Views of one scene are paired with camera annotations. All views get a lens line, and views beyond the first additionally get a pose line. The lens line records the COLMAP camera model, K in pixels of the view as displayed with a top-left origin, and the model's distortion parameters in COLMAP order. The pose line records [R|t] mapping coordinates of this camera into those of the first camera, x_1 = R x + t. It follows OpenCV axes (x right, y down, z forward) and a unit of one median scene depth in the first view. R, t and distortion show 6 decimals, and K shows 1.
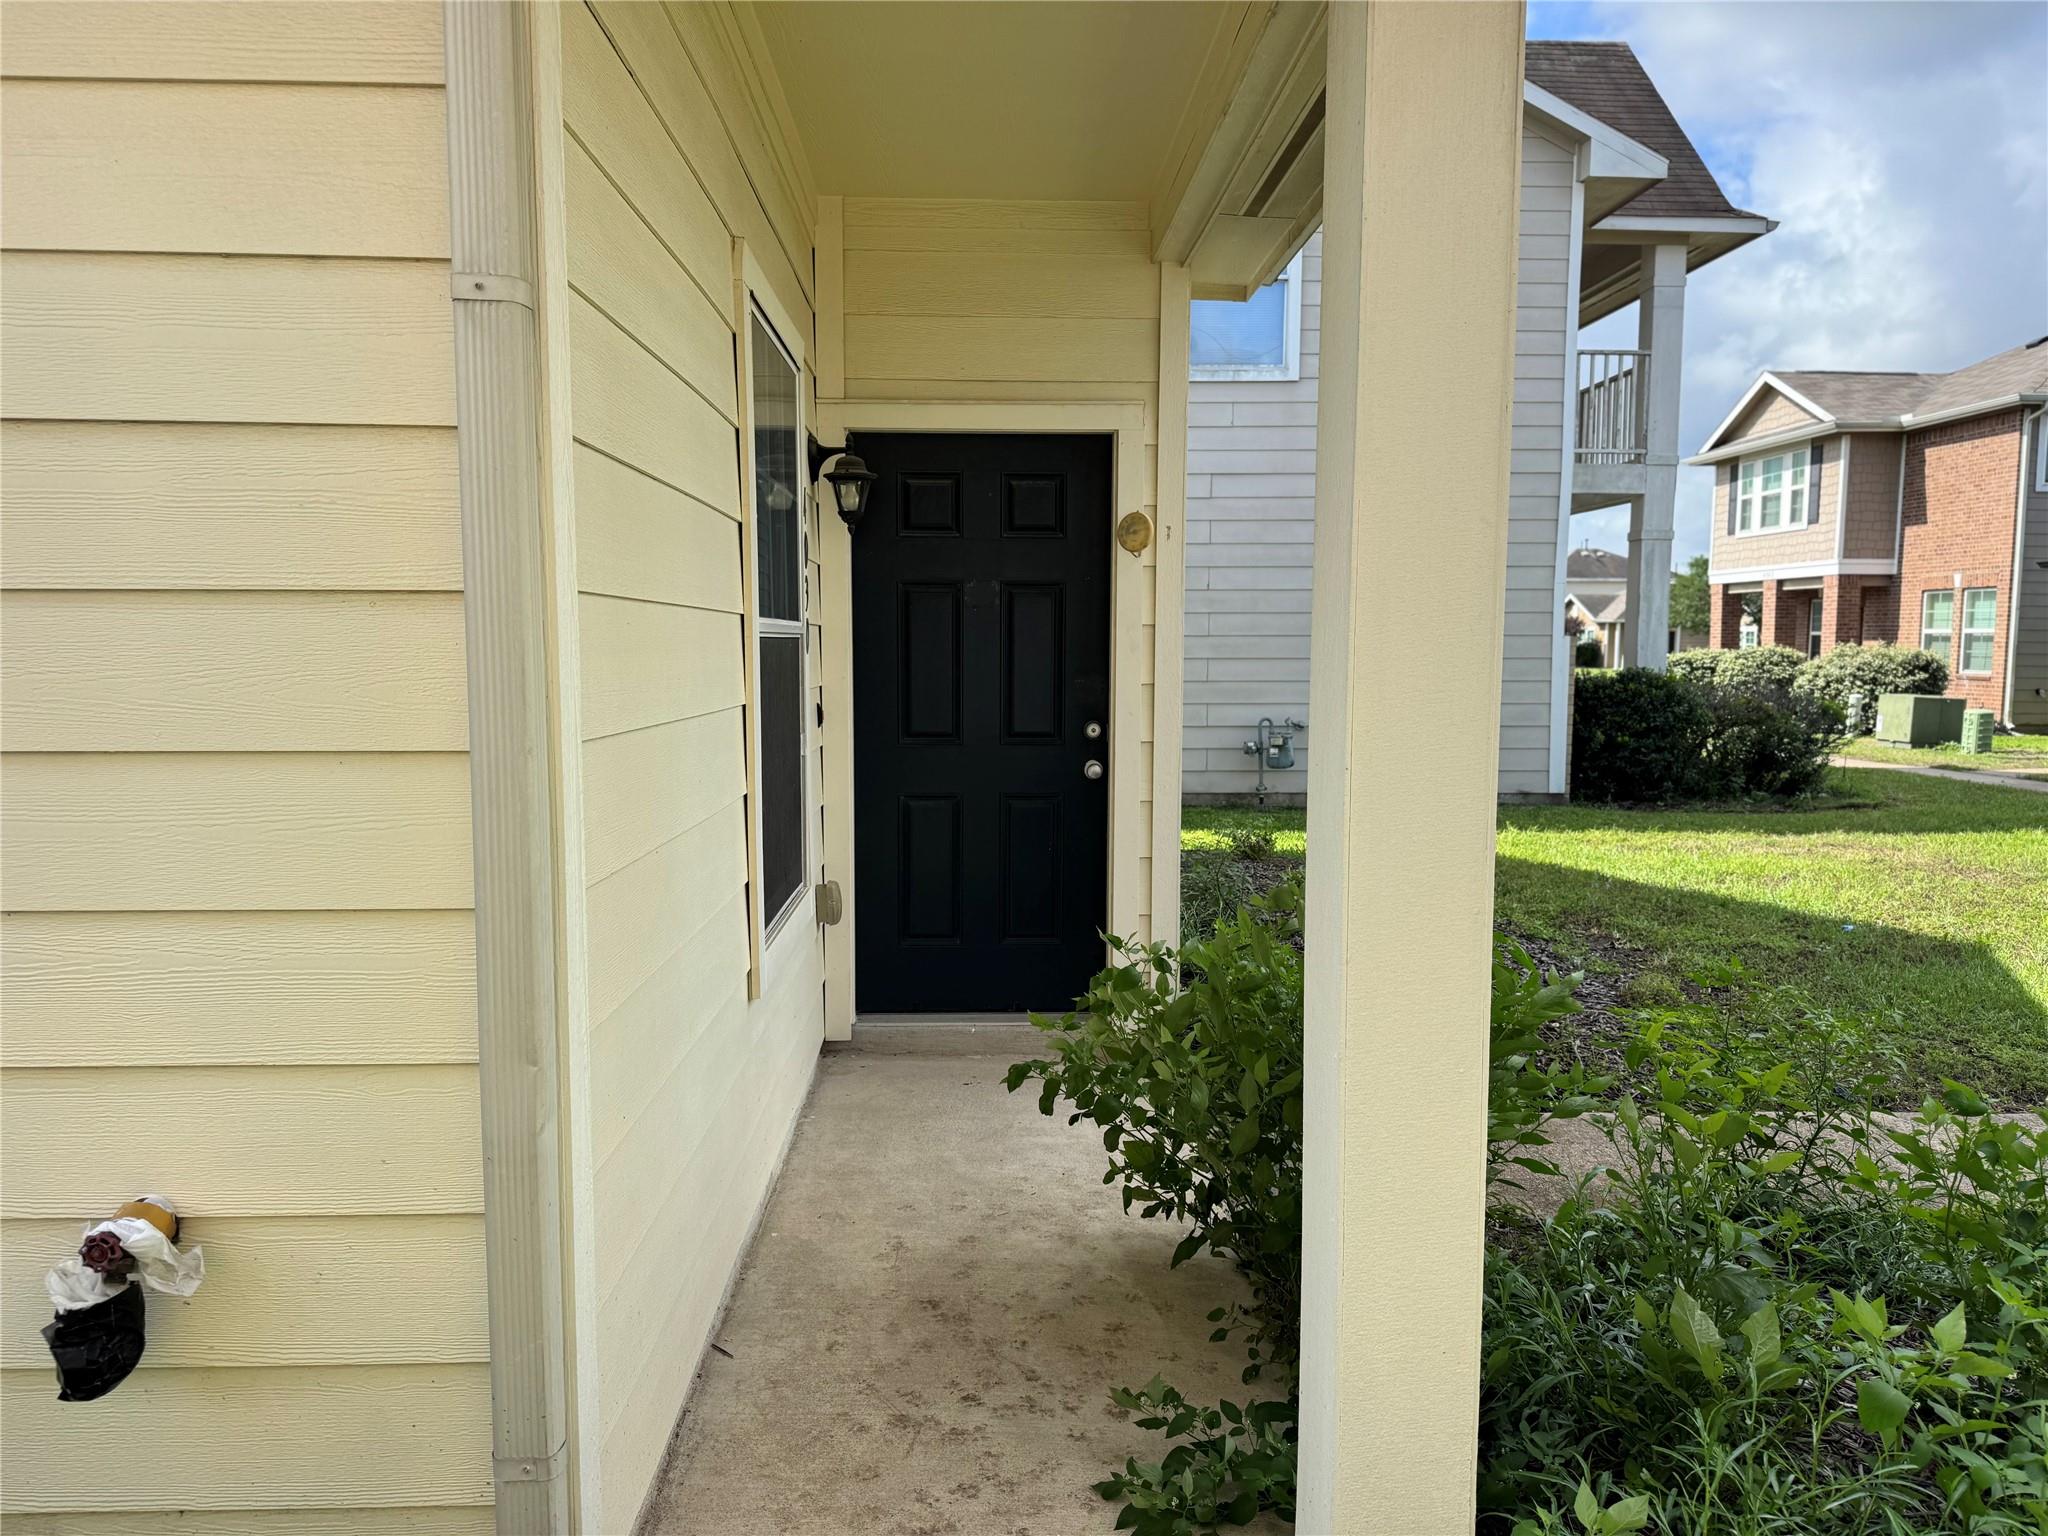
lens RADIAL K [[1428.3, 0, 1021.2], [0, 1428.3, 778.7], [0, 0, 1]] dist [0.026574, -0.017641]
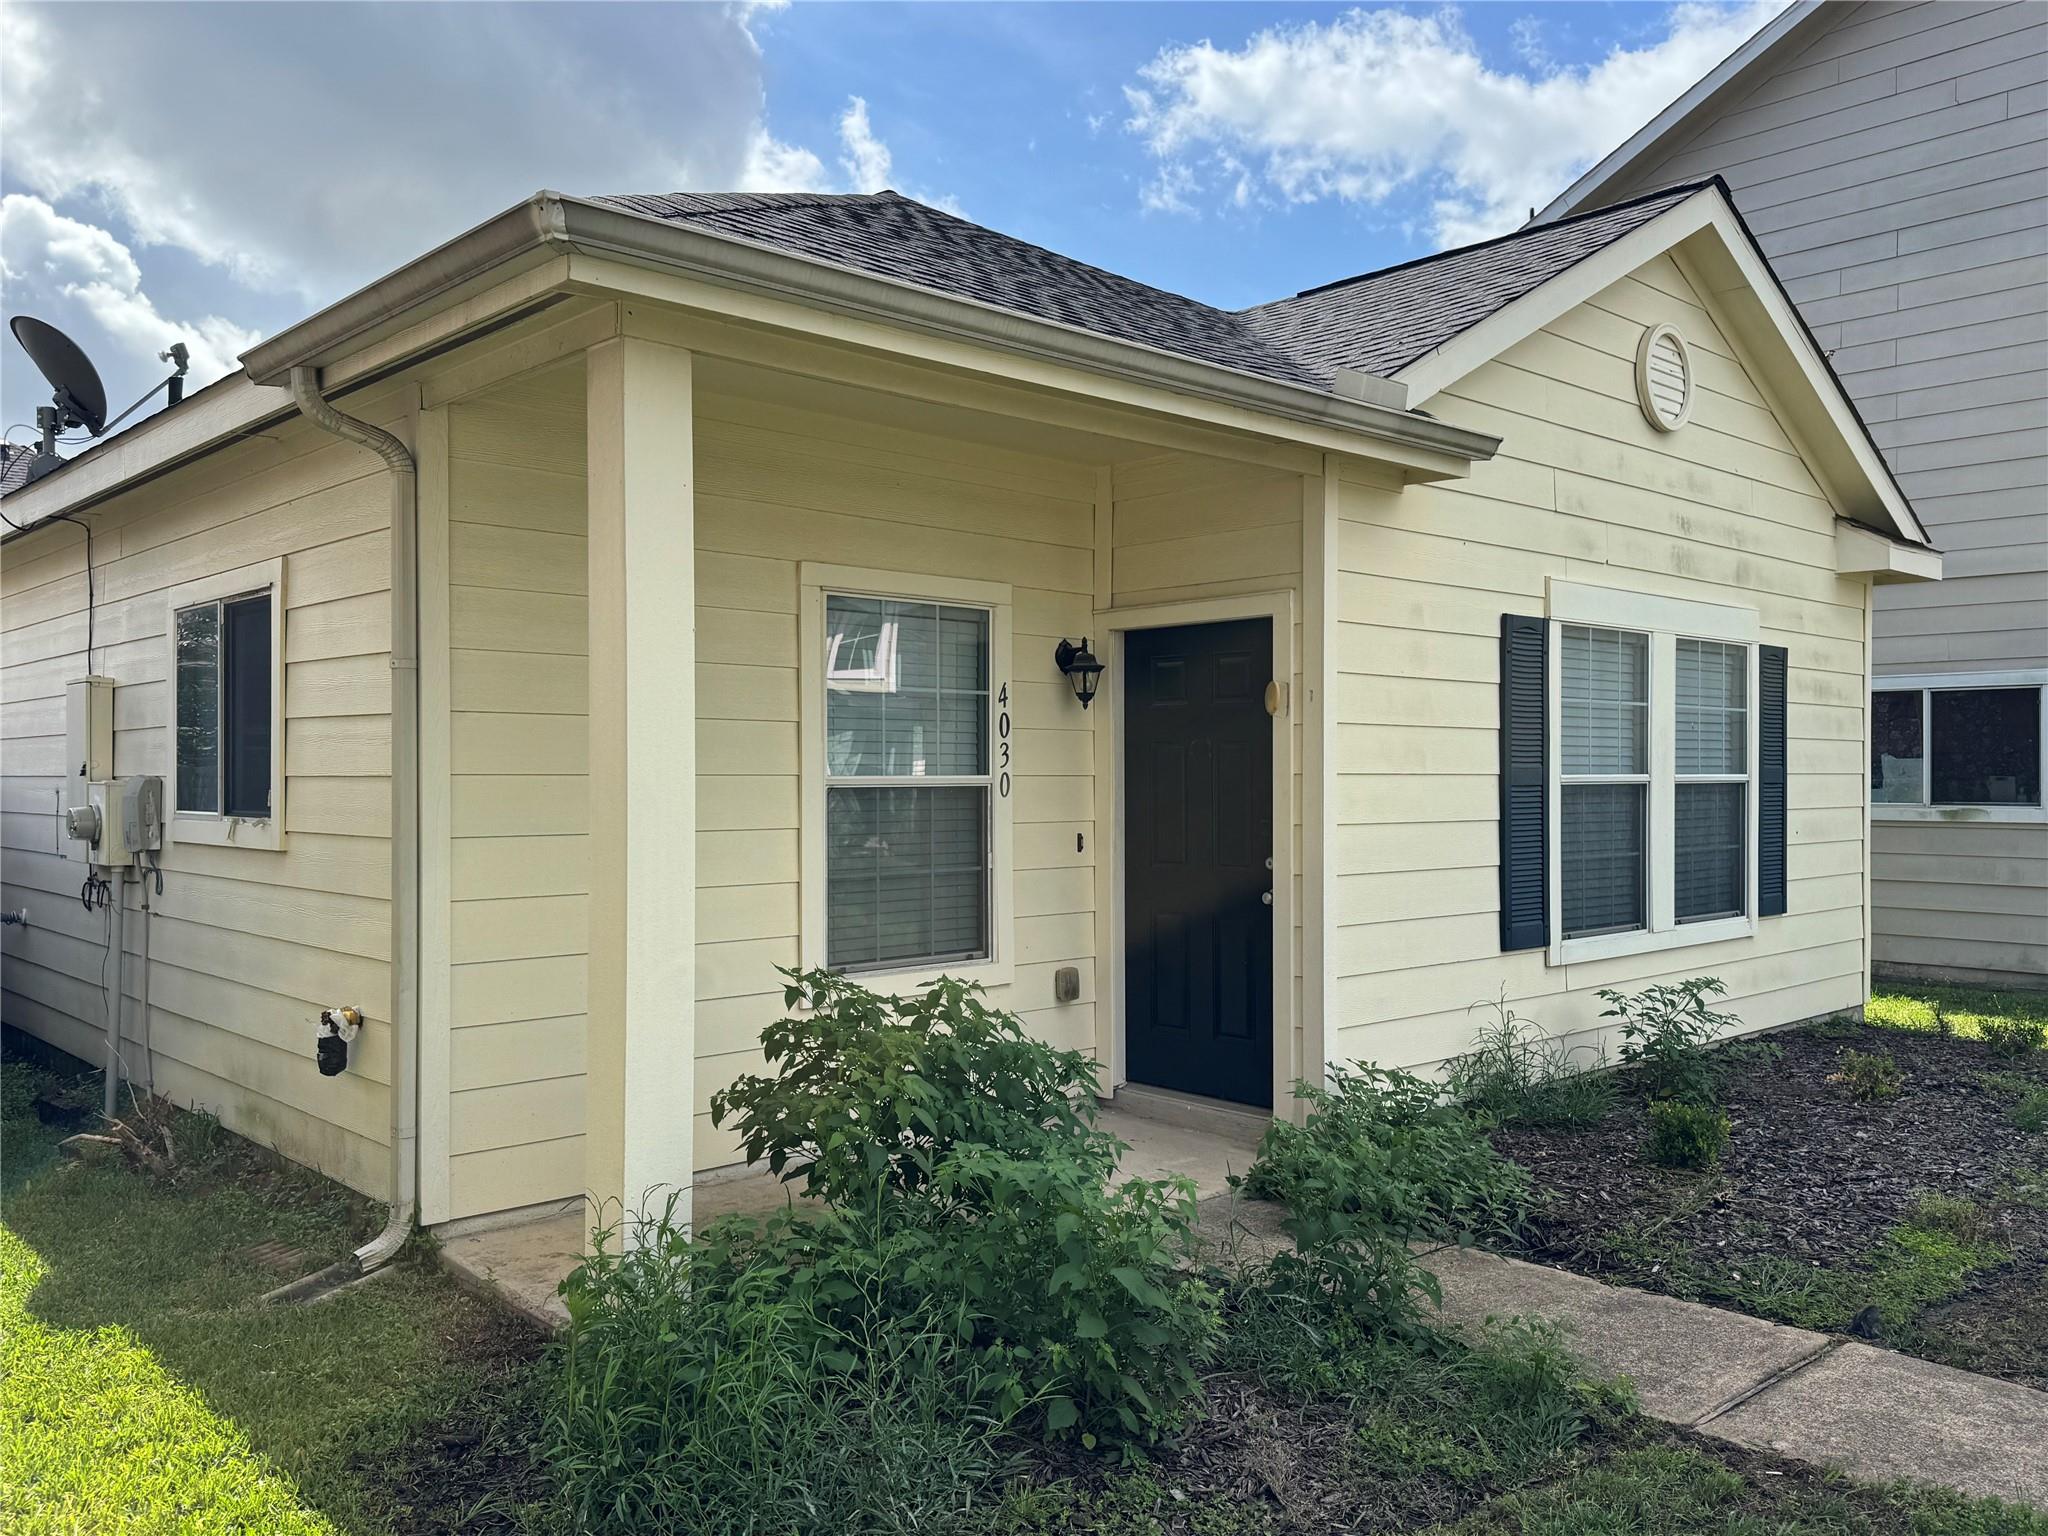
lens RADIAL K [[1628.1, 0, 1021.2], [0, 1628.1, 763.5], [0, 0, 1]] dist [0.002899, -0.003617]
pose [[0.664781, -0.006879, -0.747006, 0.974508], [-0.066321, 0.995466, -0.068188, -0.012957], [0.744088, 0.094873, 0.661311, -0.046166]]
